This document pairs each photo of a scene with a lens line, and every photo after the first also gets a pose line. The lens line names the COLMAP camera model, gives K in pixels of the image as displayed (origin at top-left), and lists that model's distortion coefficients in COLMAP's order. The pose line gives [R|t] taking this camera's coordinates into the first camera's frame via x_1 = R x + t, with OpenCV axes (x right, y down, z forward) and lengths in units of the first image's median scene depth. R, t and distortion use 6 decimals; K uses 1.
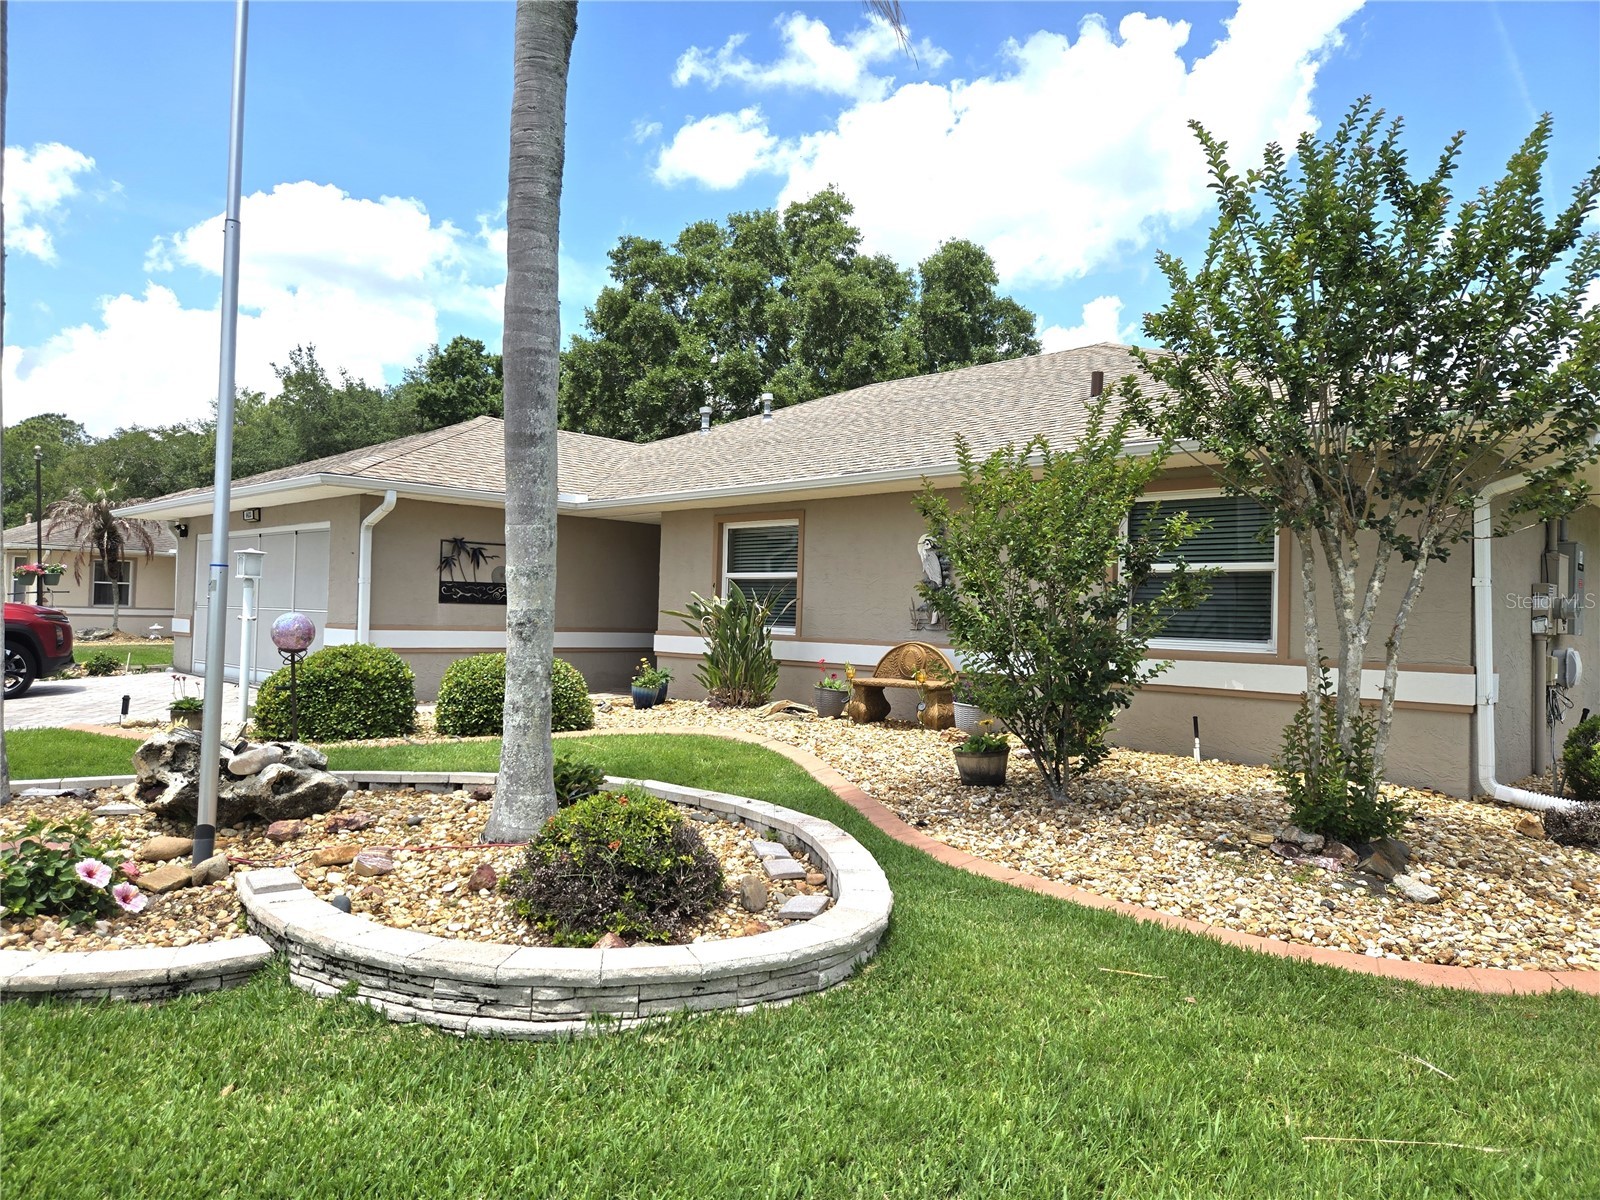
lens RADIAL K [[1069.4, 0, 832.0], [0, 1069.4, 609.7], [0, 0, 1]] dist [0.067853, -0.059570]
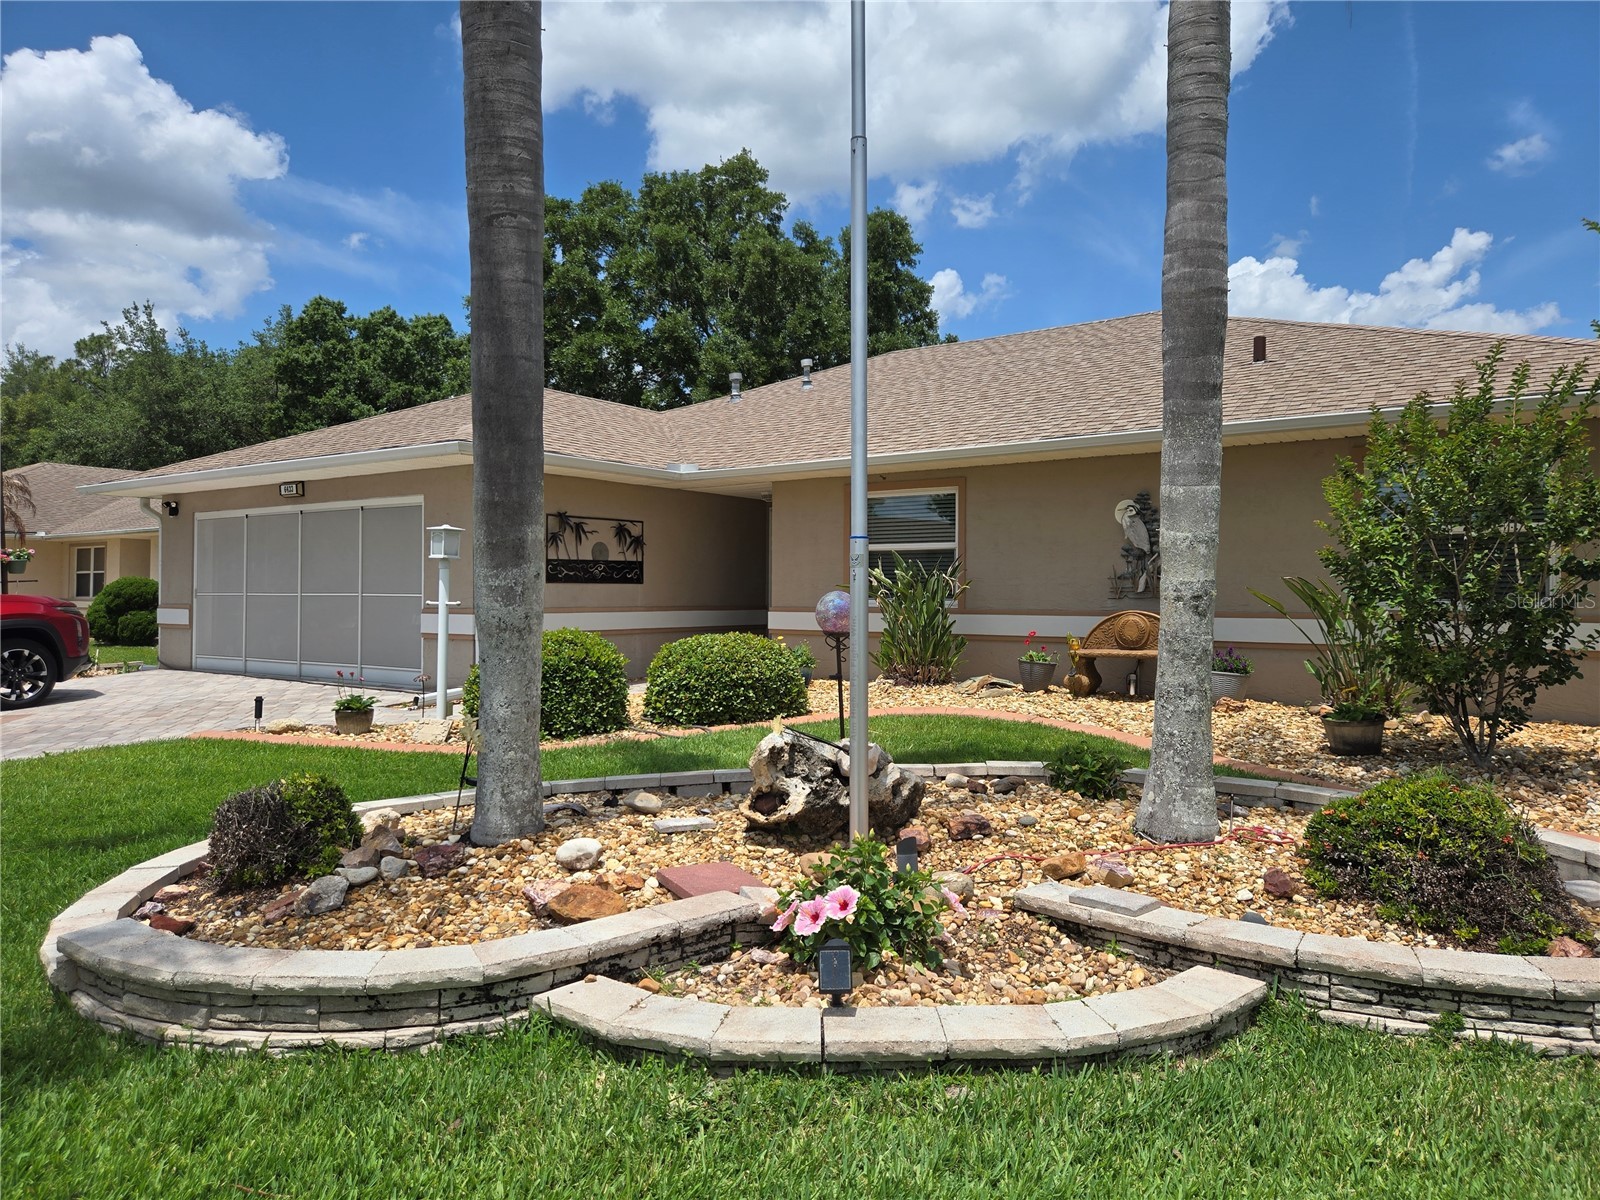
lens RADIAL K [[1069.4, 0, 793.0], [0, 1069.4, 586.9], [0, 0, 1]] dist [0.067853, -0.059570]
pose [[0.986935, -0.023279, 0.159430, -0.297474], [0.022732, 0.999728, 0.005258, -0.002872], [-0.159509, -0.001565, 0.987195, 0.064269]]
